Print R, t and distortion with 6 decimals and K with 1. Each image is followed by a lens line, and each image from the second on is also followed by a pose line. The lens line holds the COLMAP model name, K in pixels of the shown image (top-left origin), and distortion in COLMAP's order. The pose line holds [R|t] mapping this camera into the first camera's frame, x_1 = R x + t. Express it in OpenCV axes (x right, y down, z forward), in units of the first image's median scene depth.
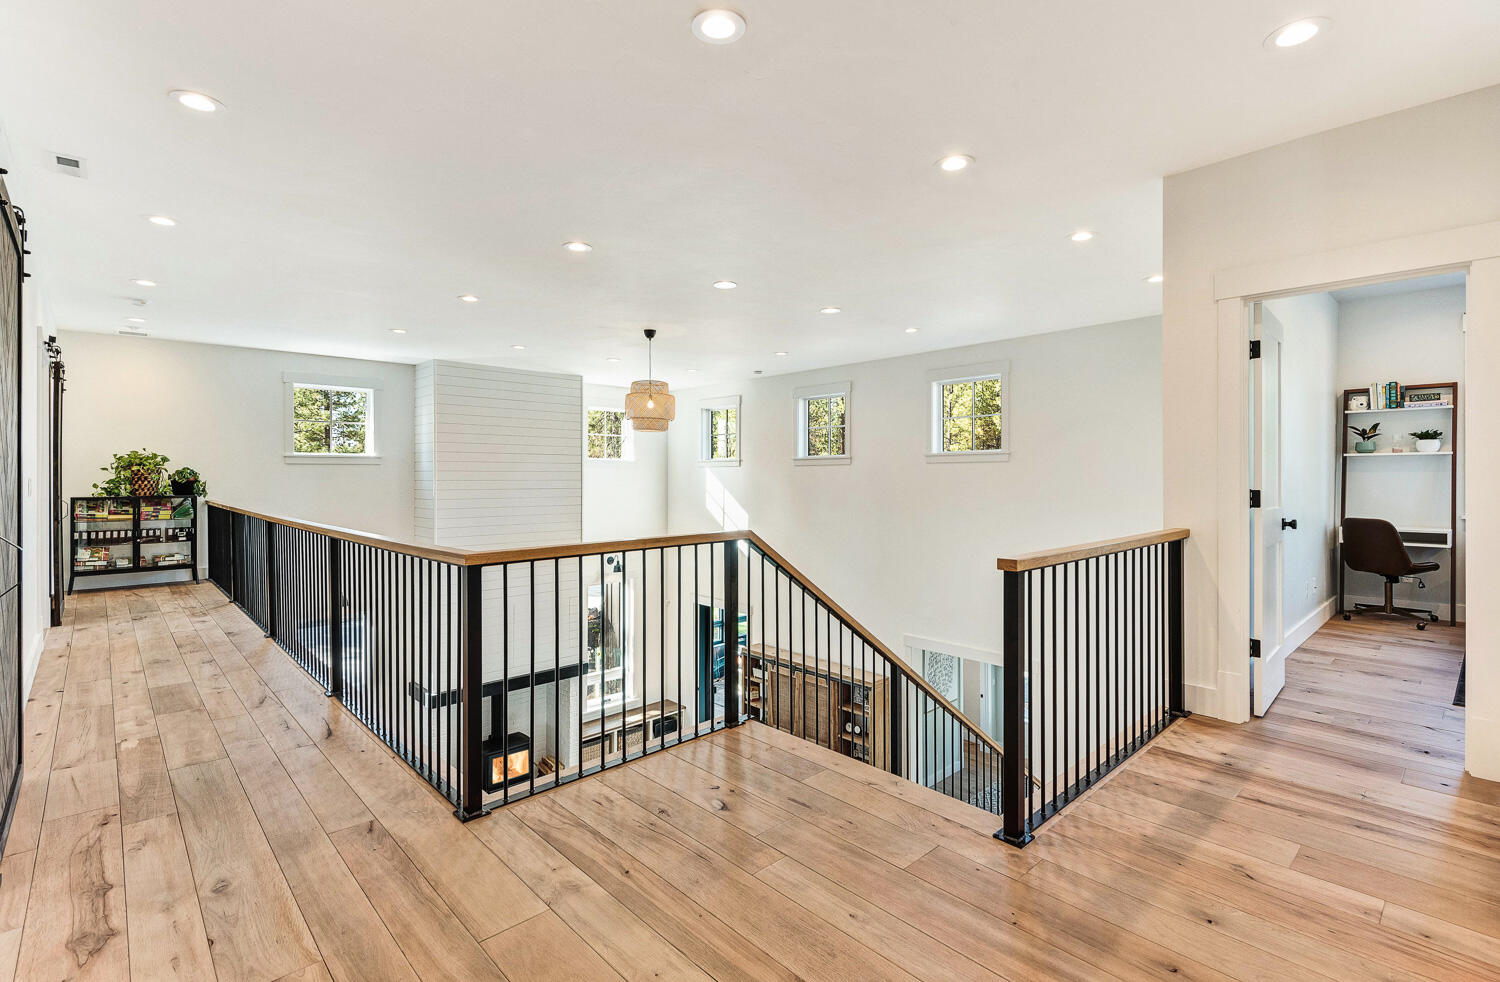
lens RADIAL K [[701.1, 0, 747.2], [0, 701.1, 477.3], [0, 0, 1]] dist [-0.000182, 0.000074]
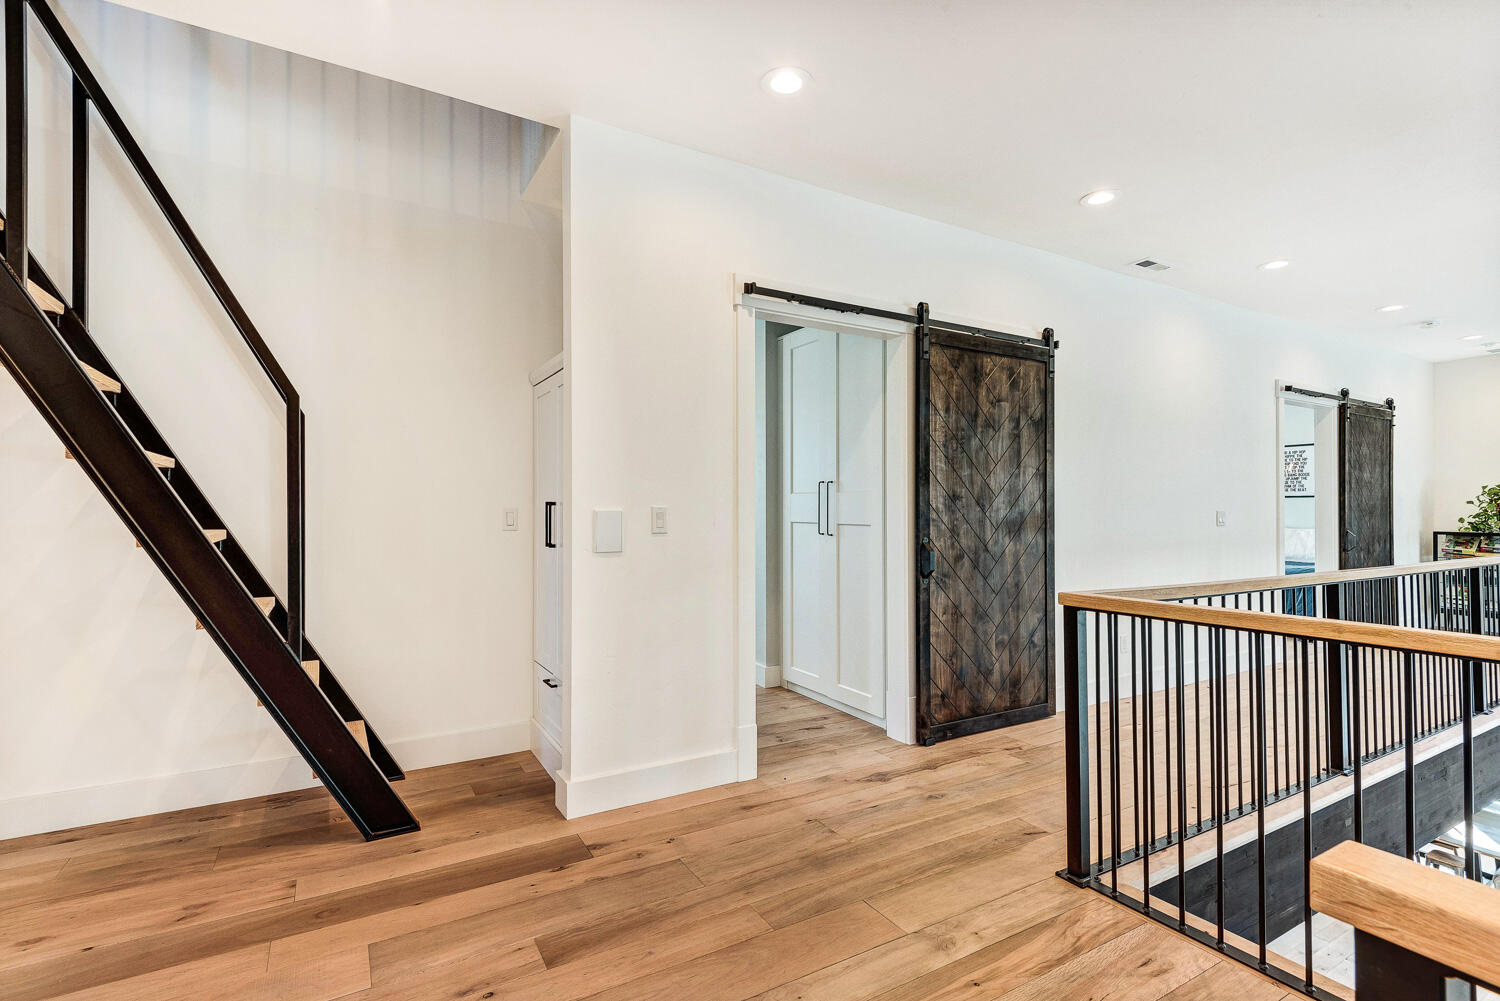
lens RADIAL K [[701.2, 0, 748.7], [0, 701.2, 502.7], [0, 0, 1]] dist [0.016375, -0.002969]
pose [[-0.216981, -0.002030, -0.976174, 0.640265], [-0.008211, 0.999966, -0.000254, -0.009130], [0.976141, 0.007961, -0.216990, 0.818109]]
